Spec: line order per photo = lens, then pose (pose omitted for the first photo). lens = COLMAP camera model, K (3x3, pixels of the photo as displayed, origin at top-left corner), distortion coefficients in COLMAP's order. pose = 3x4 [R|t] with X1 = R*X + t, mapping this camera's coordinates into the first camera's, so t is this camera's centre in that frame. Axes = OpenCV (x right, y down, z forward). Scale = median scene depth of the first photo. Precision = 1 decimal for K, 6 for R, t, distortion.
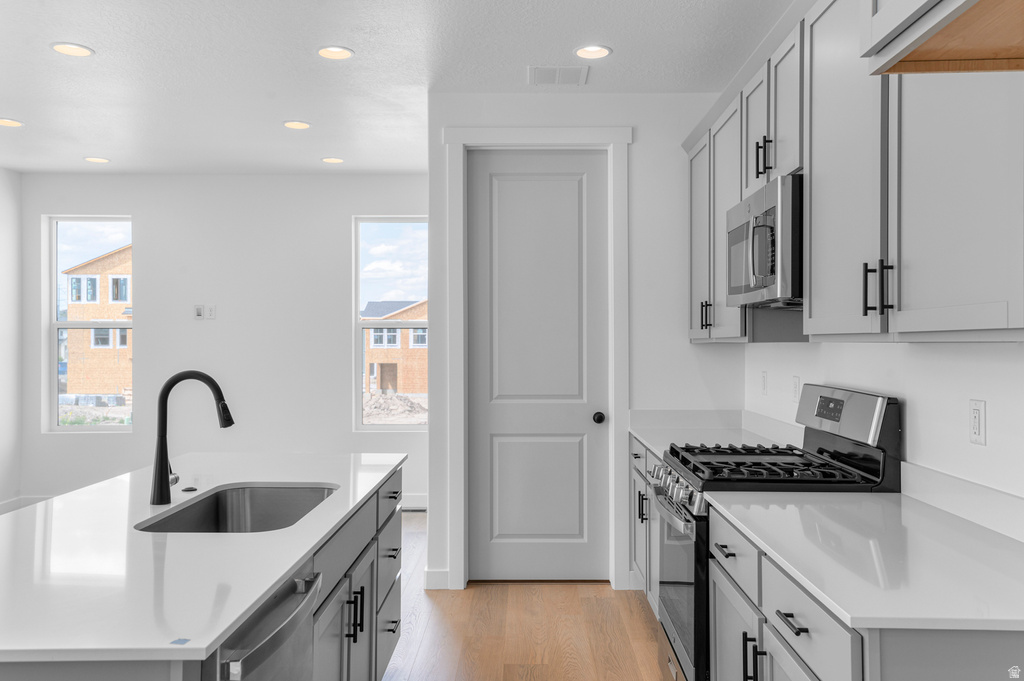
lens RADIAL K [[842.0, 0, 512.0], [0, 842.0, 340.5], [0, 0, 1]] dist [0.033411, 0.000192]
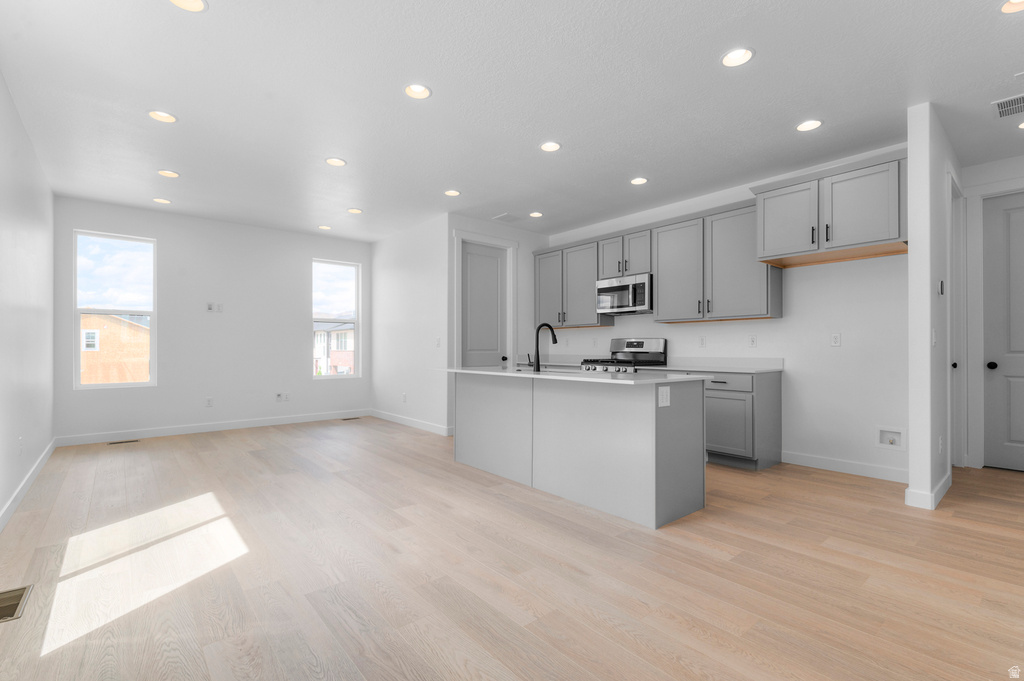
lens RADIAL K [[458.5, 0, 512.9], [0, 458.5, 347.4], [0, 0, 1]] dist [0.010211, -0.007035]
pose [[0.762700, 0.002859, 0.646746, -0.738850], [-0.003761, 0.999993, 0.000015, 0.059204], [-0.646741, -0.002444, 0.762706, -0.030469]]
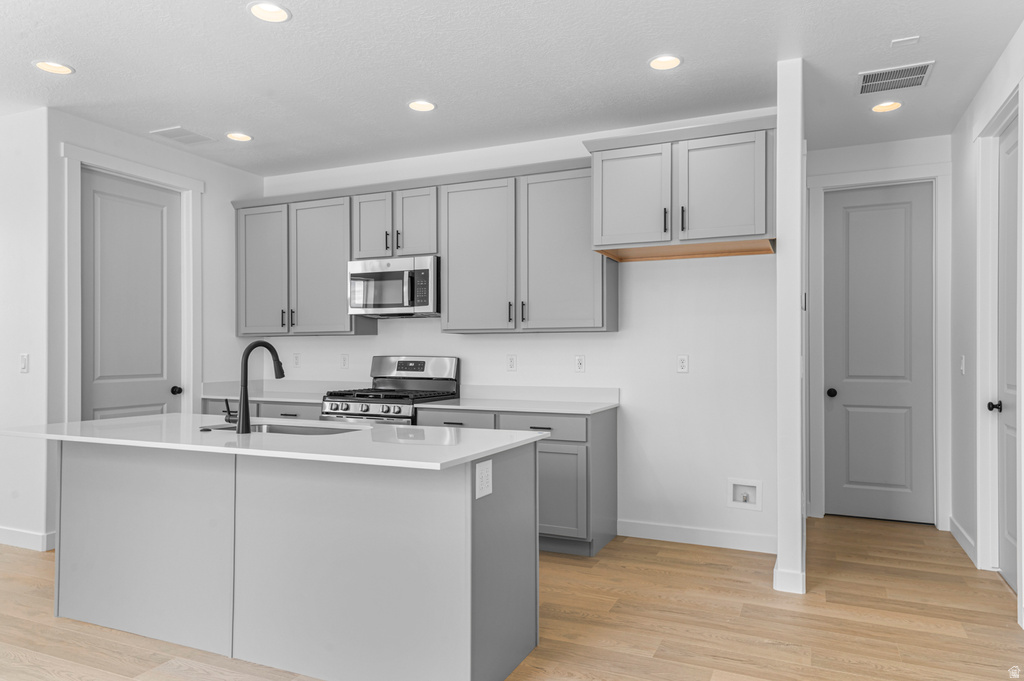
lens RADIAL K [[665.9, 0, 519.4], [0, 665.9, 348.1], [0, 0, 1]] dist [0.028007, -0.000510]
pose [[0.404840, 0.005093, 0.914373, -0.655046], [-0.003468, 0.999986, -0.004034, 0.026647], [-0.914381, -0.001538, 0.404852, 0.066275]]
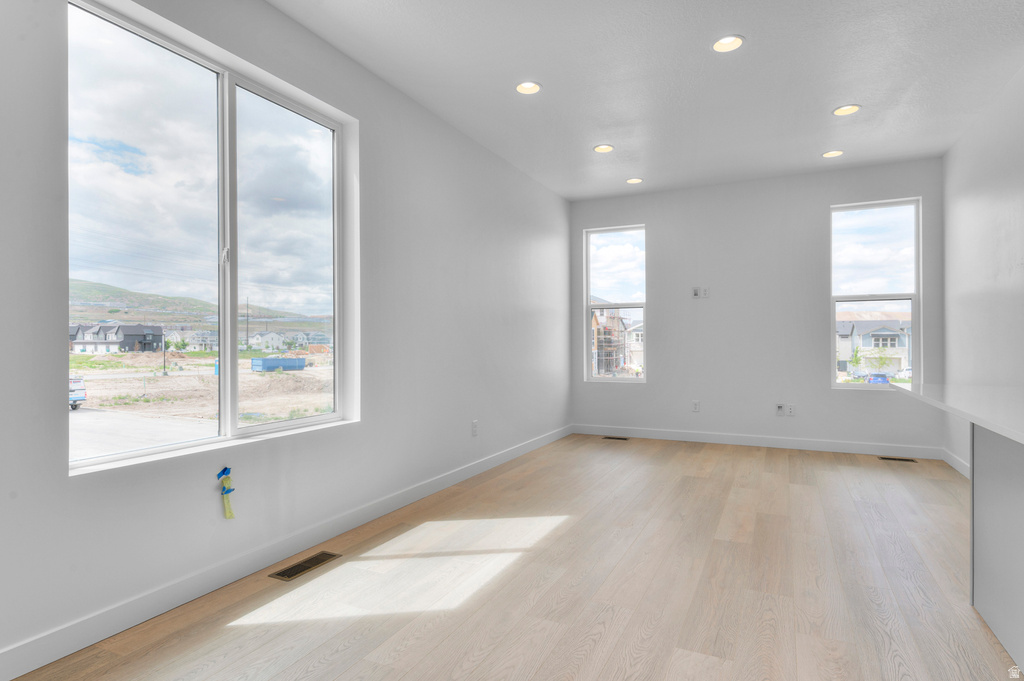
lens RADIAL K [[555.0, 0, 517.9], [0, 555.0, 344.0], [0, 0, 1]] dist [0.025197, -0.000161]
pose [[0.906164, 0.001487, -0.422923, -0.380921], [0.001744, 0.999972, 0.007253, 0.059152], [0.422922, -0.007311, 0.906136, 0.144757]]
